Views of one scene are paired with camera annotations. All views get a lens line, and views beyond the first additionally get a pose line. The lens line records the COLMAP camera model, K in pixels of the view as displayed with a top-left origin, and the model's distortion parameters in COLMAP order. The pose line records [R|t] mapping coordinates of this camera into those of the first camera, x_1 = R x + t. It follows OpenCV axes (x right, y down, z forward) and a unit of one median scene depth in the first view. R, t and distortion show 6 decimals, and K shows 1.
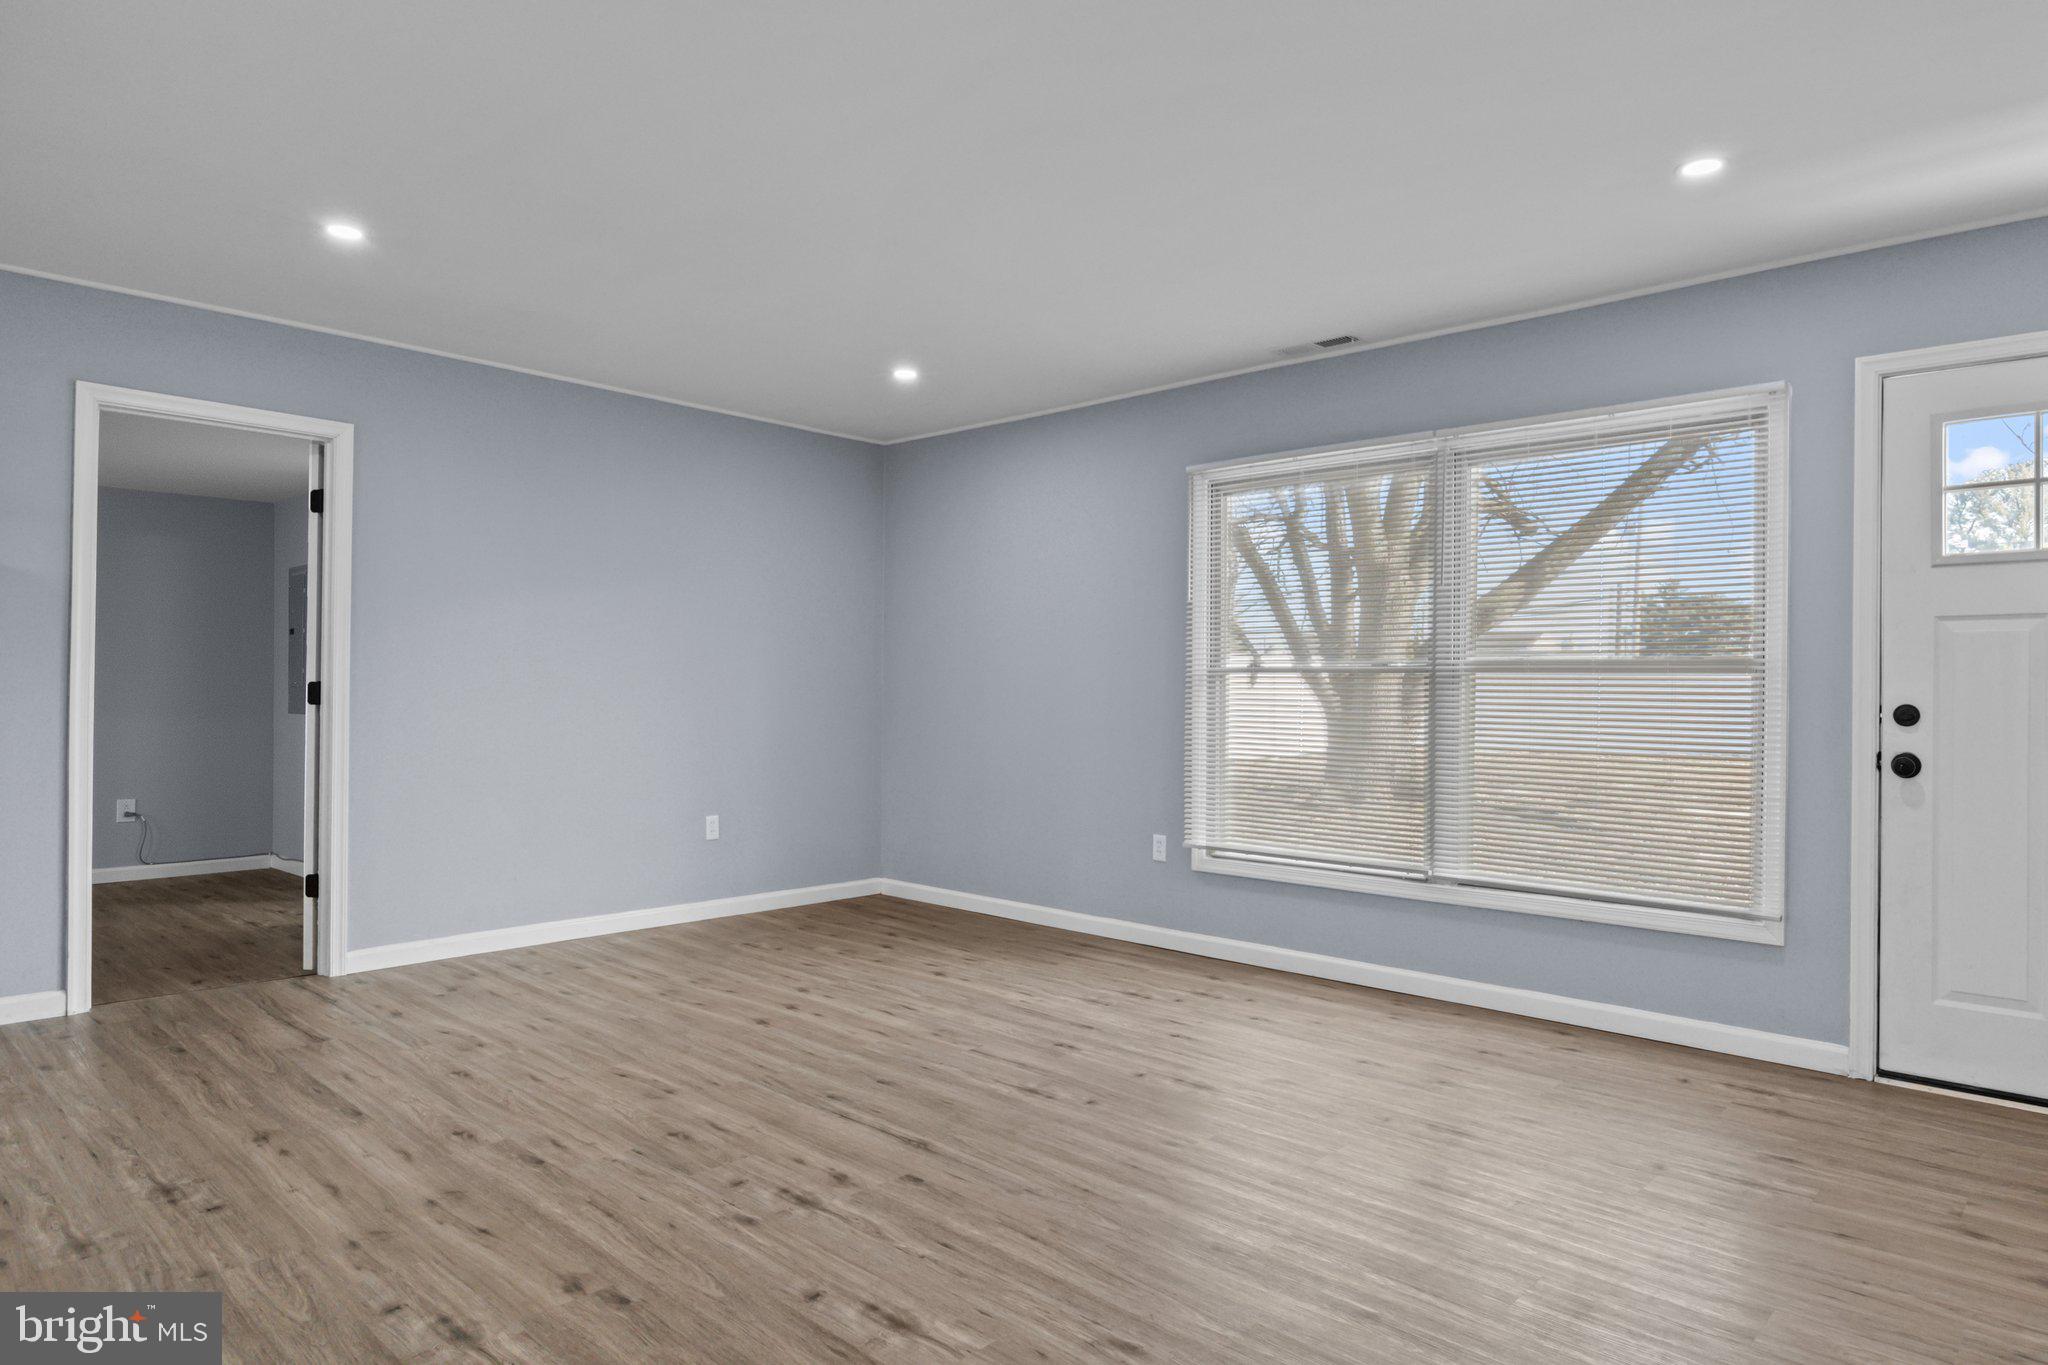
lens RADIAL K [[1218.0, 0, 1023.7], [0, 1218.0, 691.5], [0, 0, 1]] dist [0.000788, -0.002582]
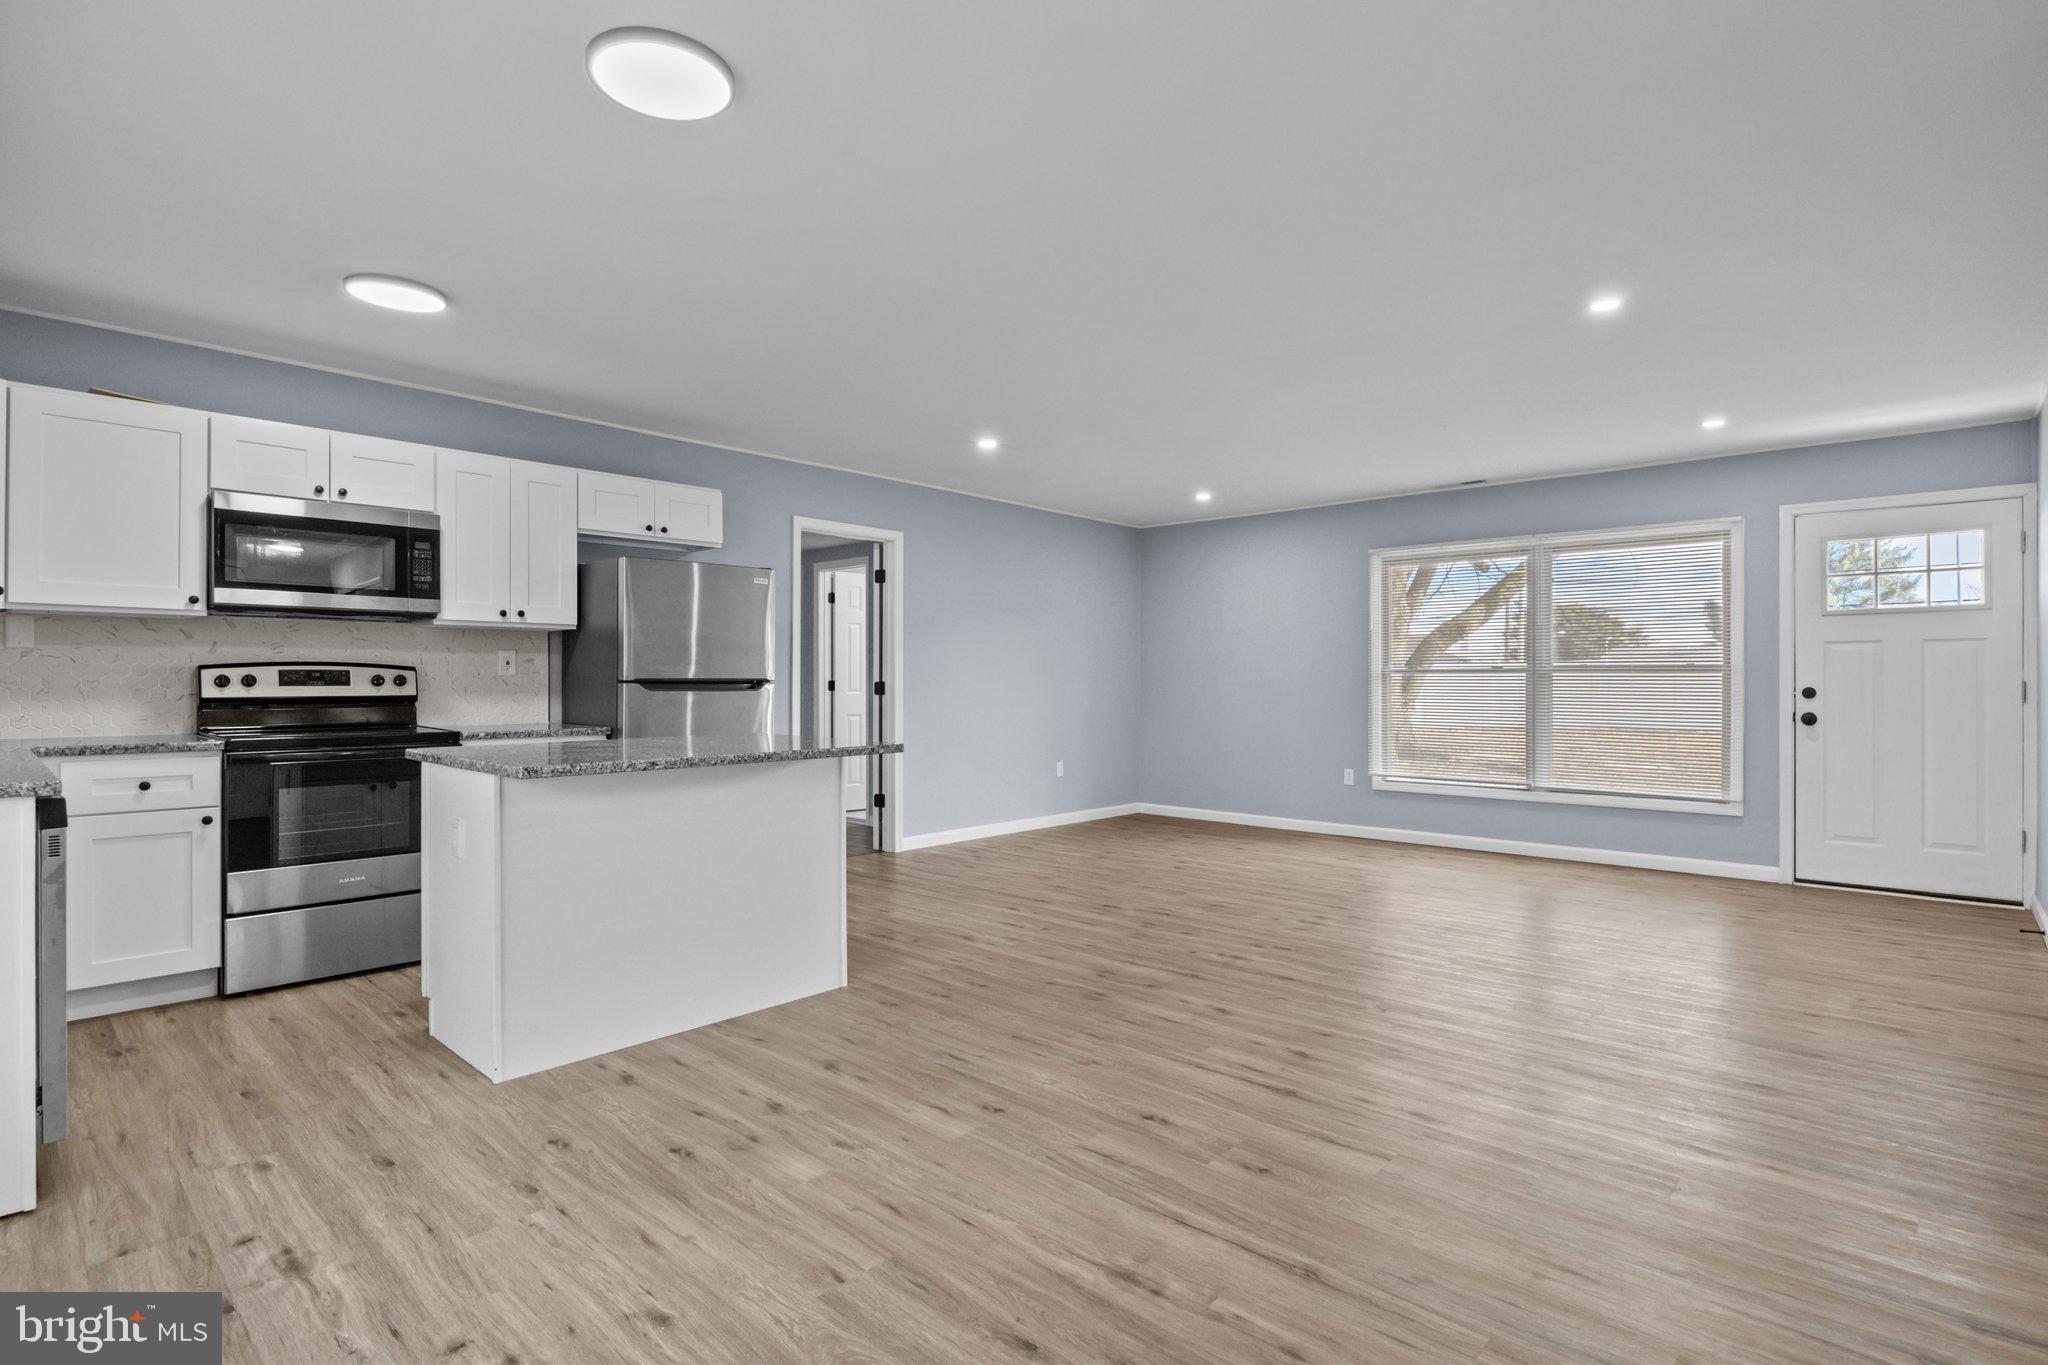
lens RADIAL K [[1002.1, 0, 1021.1], [0, 1002.1, 682.6], [0, 0, 1]] dist [-0.007186, -0.000497]
pose [[0.999908, -0.007640, 0.011245, -0.526896], [0.007657, 0.999970, -0.001449, -0.003904], [-0.011234, 0.001535, 0.999936, -0.550847]]
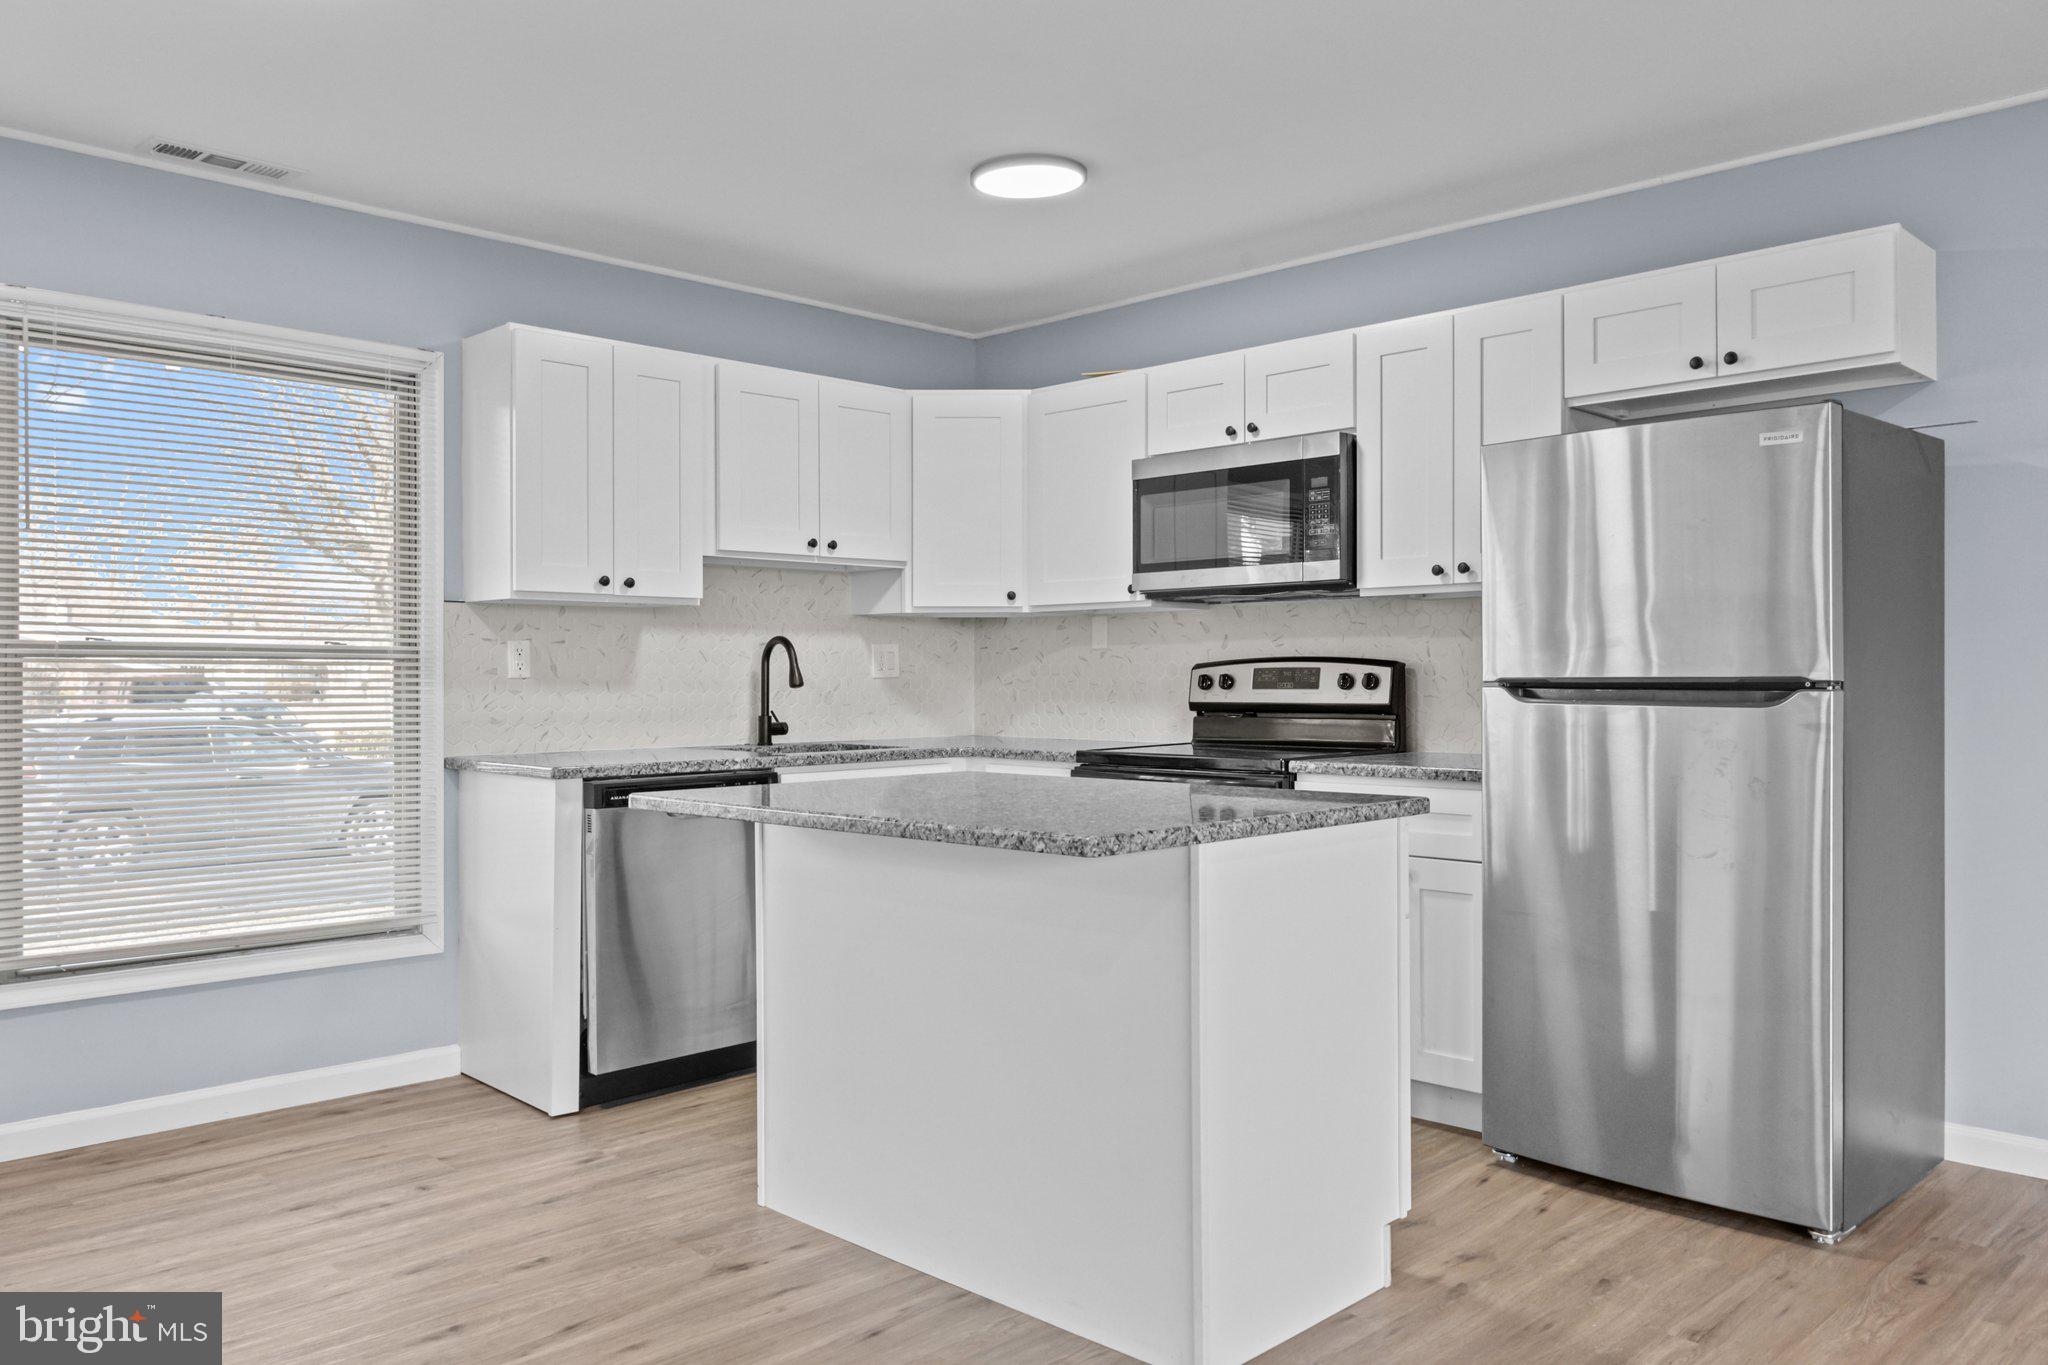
lens RADIAL K [[1504.6, 0, 1032.6], [0, 1504.6, 679.5], [0, 0, 1]] dist [-0.005013, -0.002572]
pose [[-0.020871, -0.008155, -0.999749, -0.014688], [-0.001402, 0.999966, -0.008128, -0.005213], [0.999781, 0.001232, -0.020882, 0.432995]]
